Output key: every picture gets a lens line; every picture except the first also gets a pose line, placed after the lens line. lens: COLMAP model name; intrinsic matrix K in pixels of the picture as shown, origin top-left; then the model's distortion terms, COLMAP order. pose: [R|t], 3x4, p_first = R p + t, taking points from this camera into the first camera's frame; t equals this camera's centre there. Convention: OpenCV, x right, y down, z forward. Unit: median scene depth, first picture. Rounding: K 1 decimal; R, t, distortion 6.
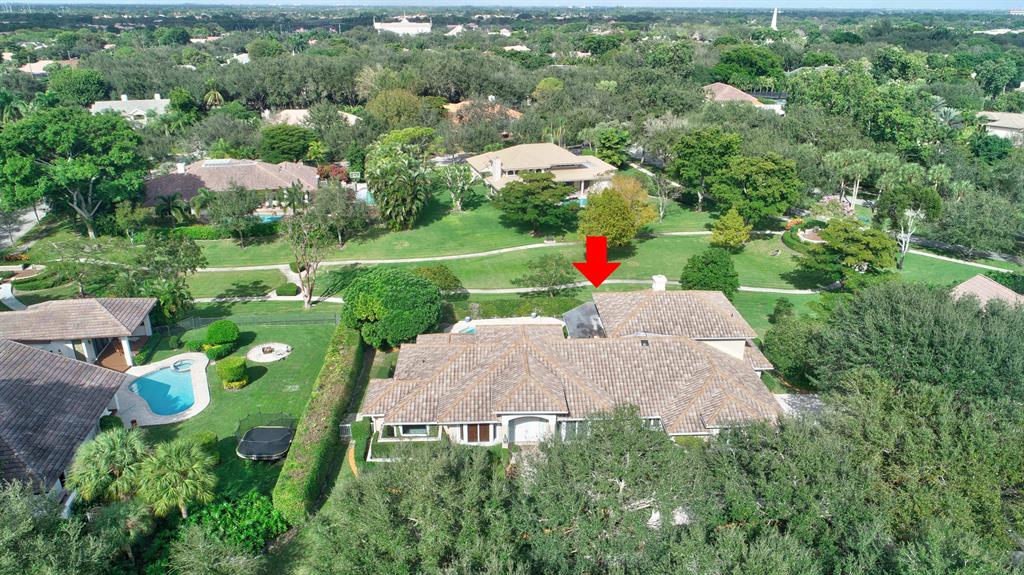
lens RADIAL K [[683.9, 0, 512.6], [0, 683.9, 287.7], [0, 0, 1]] dist [-0.001687, -0.000160]
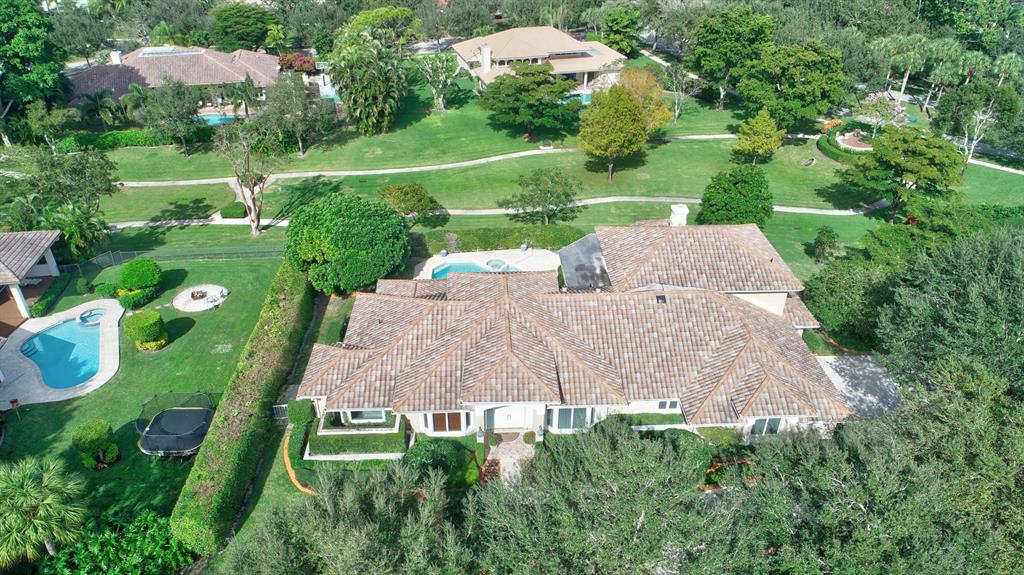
lens RADIAL K [[683.9, 0, 513.6], [0, 683.9, 290.4], [0, 0, 1]] dist [-0.001687, -0.000160]
pose [[1.000000, -0.000610, -0.000063, 0.016955], [0.000613, 0.986484, 0.163859, -0.040203], [-0.000038, -0.163859, 0.986484, 0.159056]]
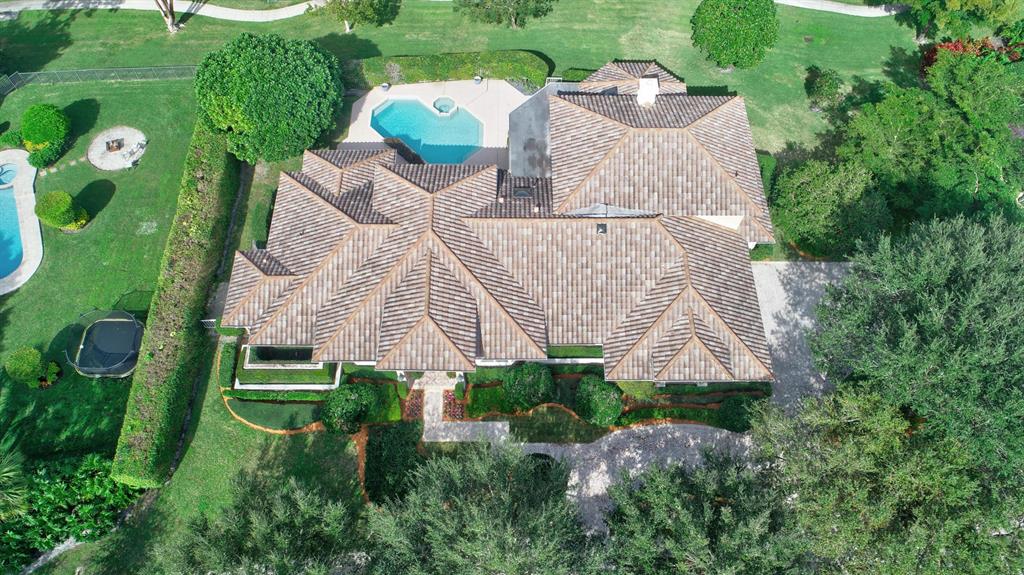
lens RADIAL K [[683.9, 0, 513.1], [0, 683.9, 289.9], [0, 0, 1]] dist [-0.001687, -0.000160]
pose [[0.999232, 0.037978, -0.009660, 0.076312], [-0.023241, 0.772809, 0.634213, -0.225451], [0.031551, -0.633501, 0.773098, 0.277881]]
